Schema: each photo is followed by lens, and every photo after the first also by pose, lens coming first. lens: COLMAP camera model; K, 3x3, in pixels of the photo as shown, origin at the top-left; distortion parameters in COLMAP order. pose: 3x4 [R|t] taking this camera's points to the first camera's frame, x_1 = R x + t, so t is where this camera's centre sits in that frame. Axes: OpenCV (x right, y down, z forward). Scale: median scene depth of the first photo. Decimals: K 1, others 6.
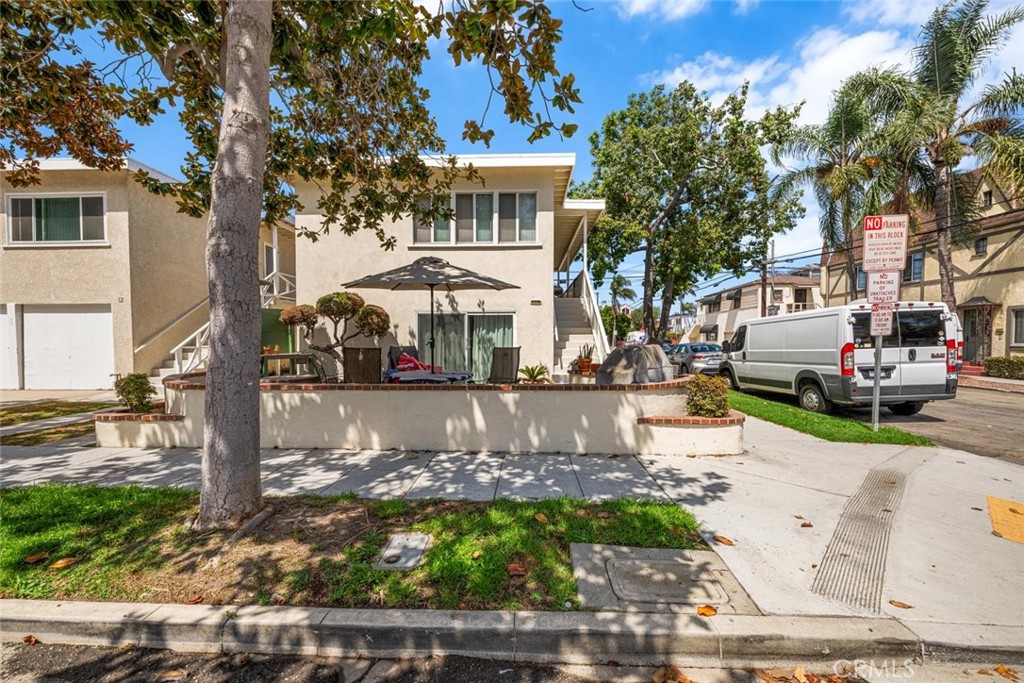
lens RADIAL K [[413.1, 0, 501.8], [0, 413.1, 341.2], [0, 0, 1]] dist [-0.012810, 0.001198]
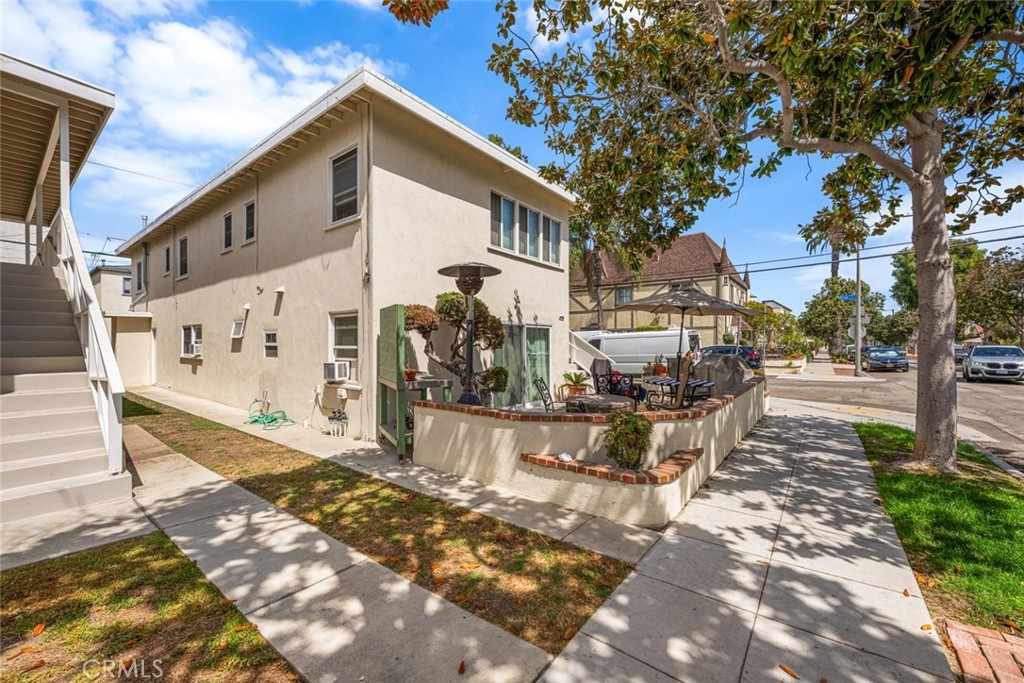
lens RADIAL K [[413.1, 0, 506.1], [0, 413.1, 343.5], [0, 0, 1]] dist [-0.012810, 0.001198]
pose [[0.583408, 0.003863, 0.812170, -1.169275], [0.001952, 0.999979, -0.006158, -0.020979], [-0.812177, 0.005178, 0.583388, 0.564505]]
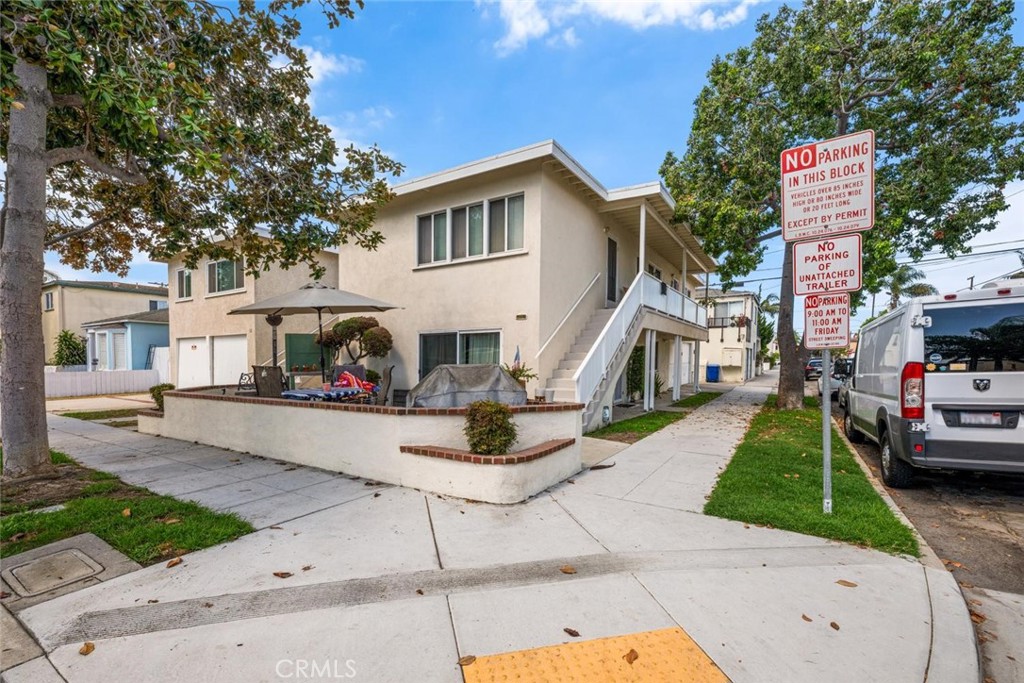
lens RADIAL K [[423.9, 0, 511.9], [0, 423.9, 376.1], [0, 0, 1]] dist [-0.010971, 0.000410]
pose [[0.862853, 0.017887, -0.505139, 0.662666], [0.002309, 0.999224, 0.039326, 0.001057], [0.505450, -0.035099, 0.862141, 0.228449]]
